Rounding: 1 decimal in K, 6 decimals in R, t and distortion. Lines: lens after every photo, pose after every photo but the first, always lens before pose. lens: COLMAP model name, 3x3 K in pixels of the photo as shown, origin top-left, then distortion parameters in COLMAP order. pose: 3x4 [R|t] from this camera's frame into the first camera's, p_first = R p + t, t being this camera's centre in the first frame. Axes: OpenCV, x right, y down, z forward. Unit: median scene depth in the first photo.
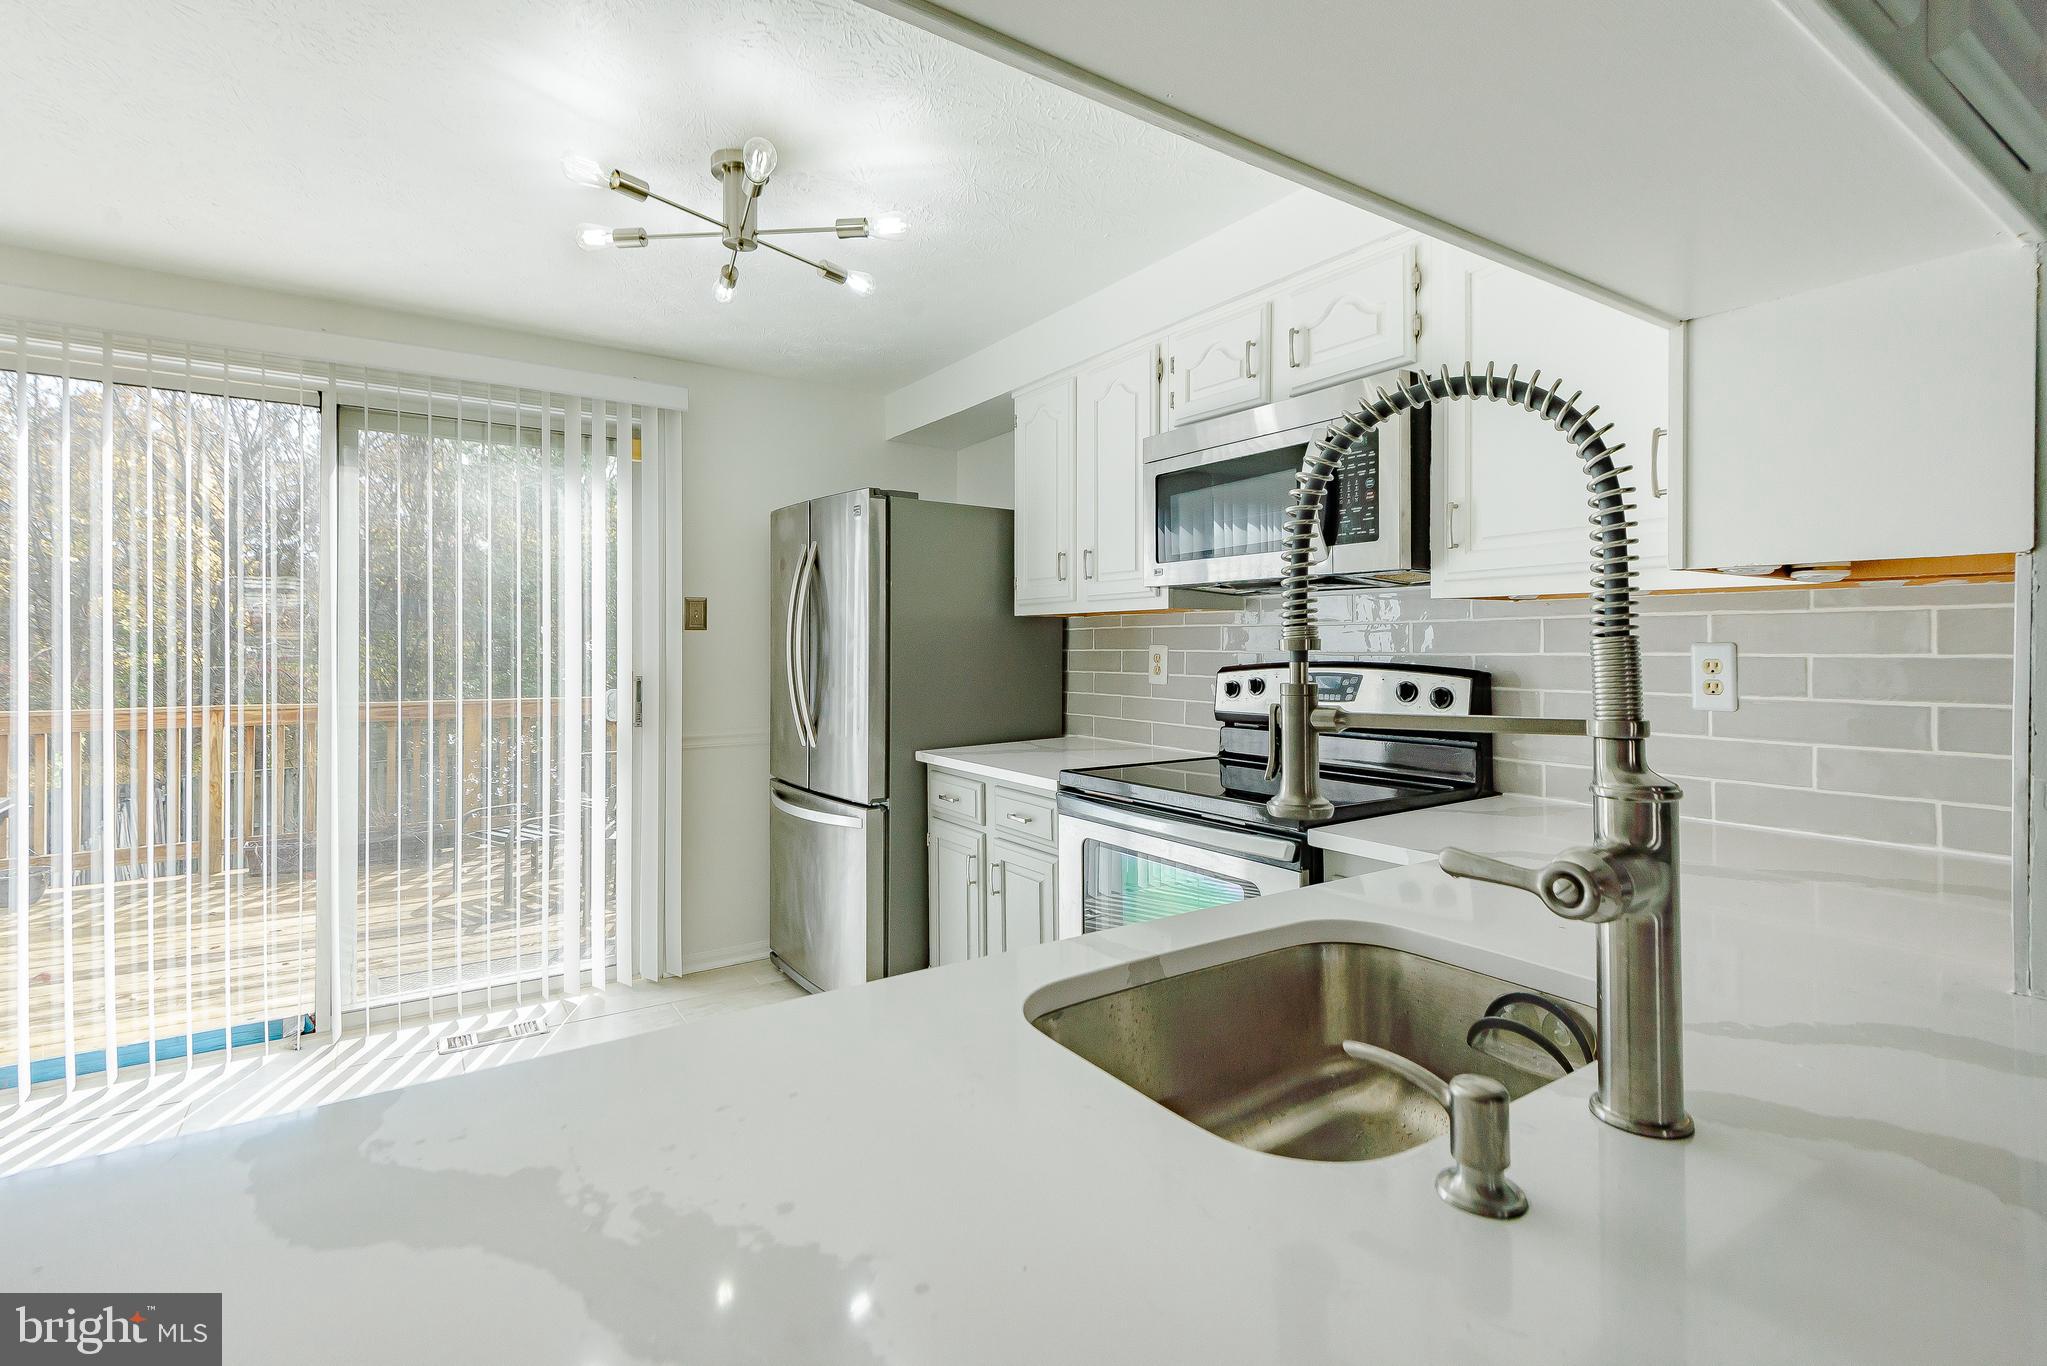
lens RADIAL K [[932.0, 0, 1047.0], [0, 932.0, 645.9], [0, 0, 1]] dist [0.001905, -0.000334]
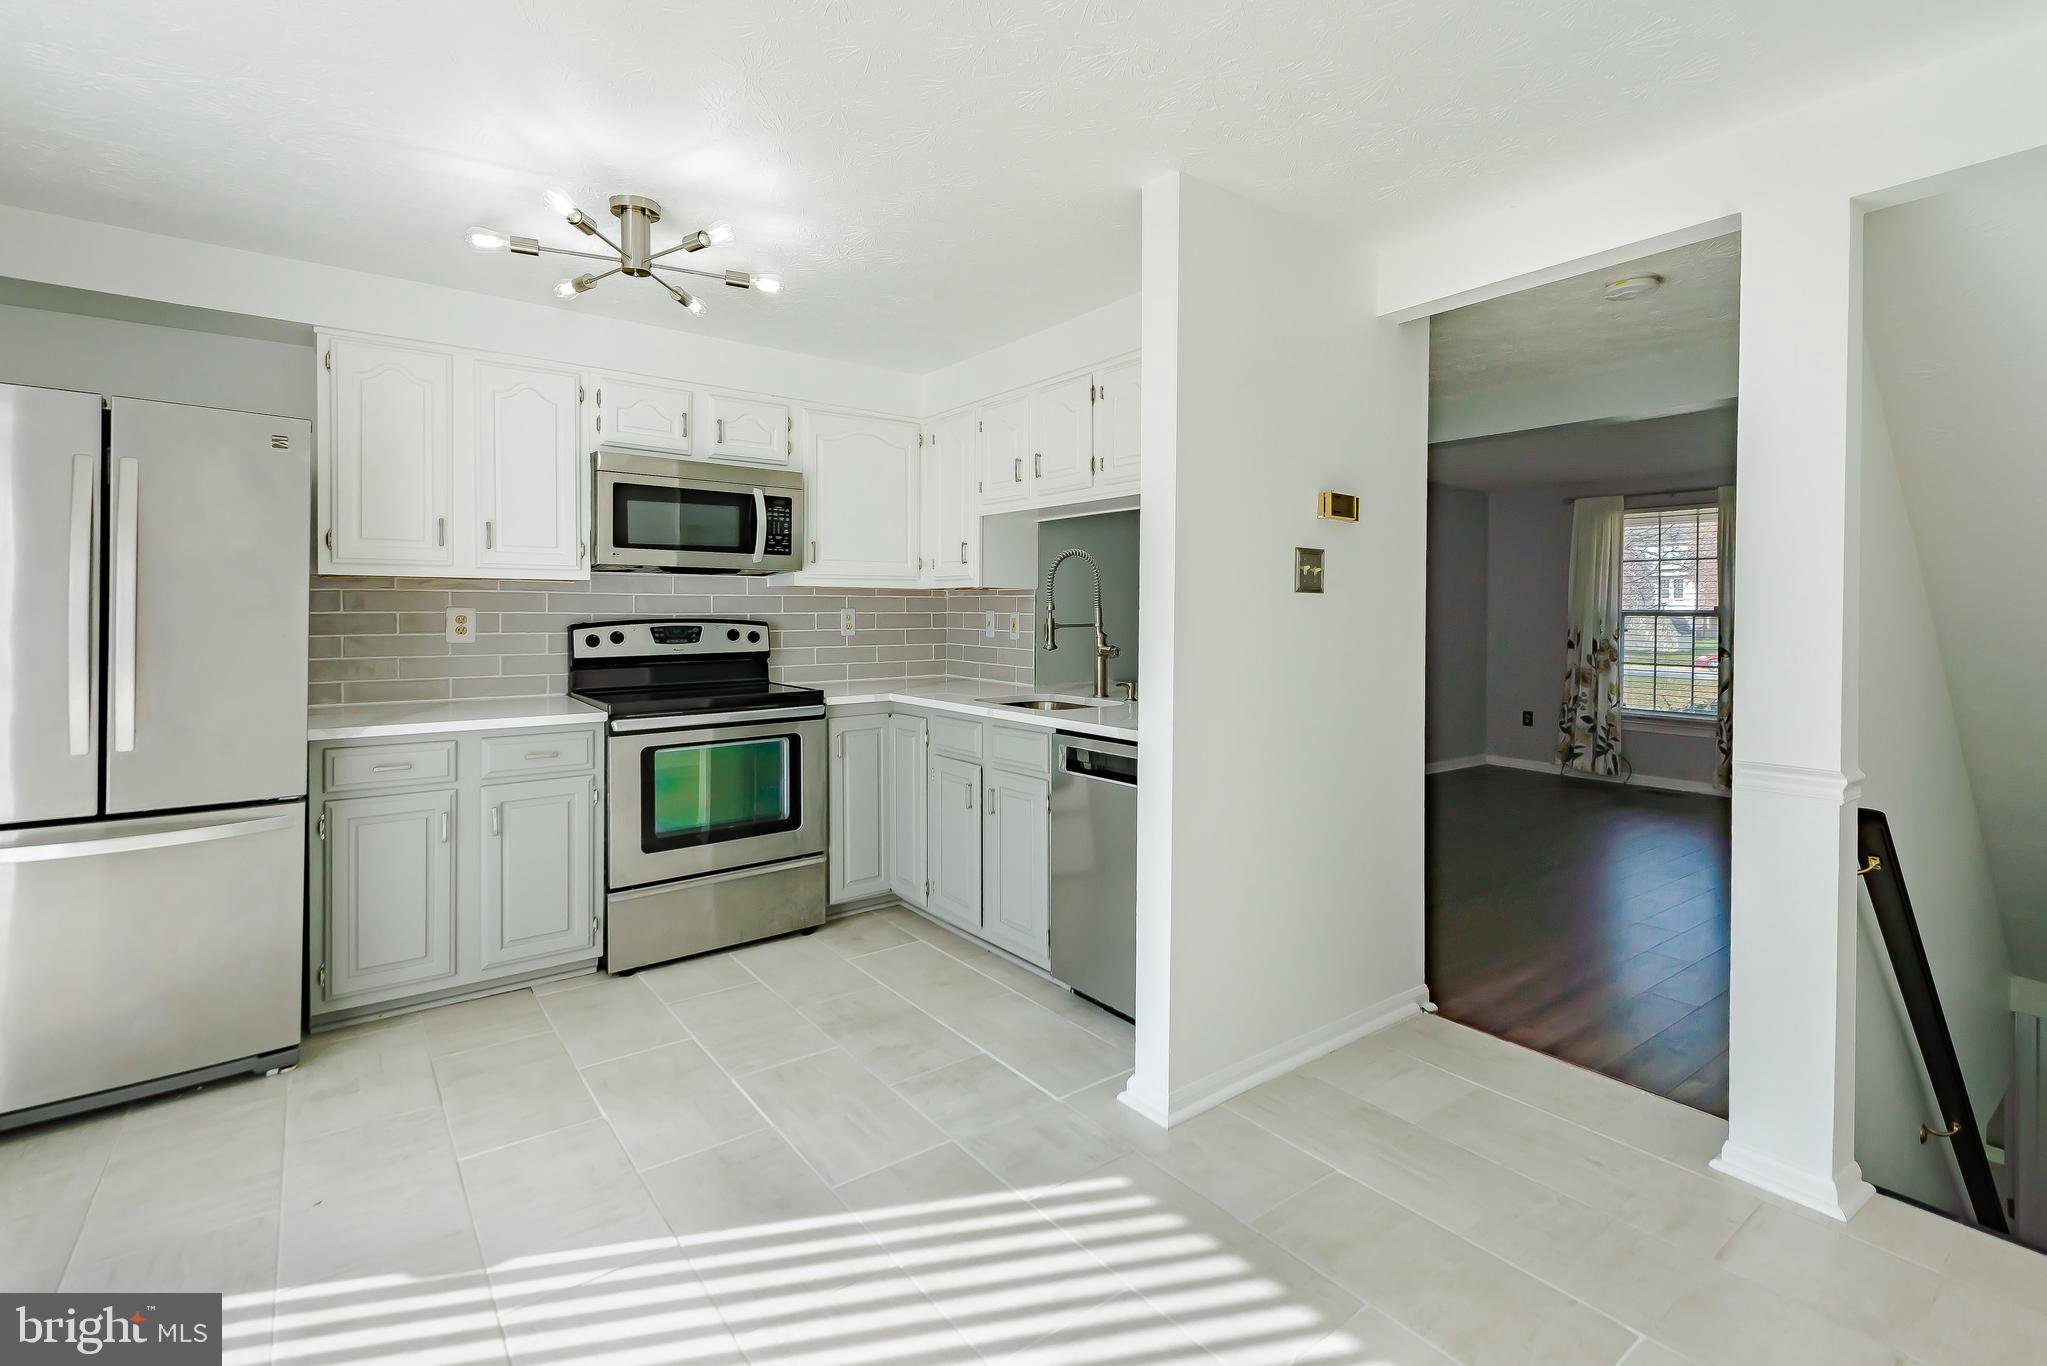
lens RADIAL K [[959.5, 0, 1025.9], [0, 959.5, 620.7], [0, 0, 1]] dist [0.002791, -0.000040]
pose [[-0.052463, -0.008005, 0.998591, -1.166037], [-0.000111, 0.999968, 0.008011, 0.005702], [-0.998623, 0.000309, -0.052462, 0.421670]]
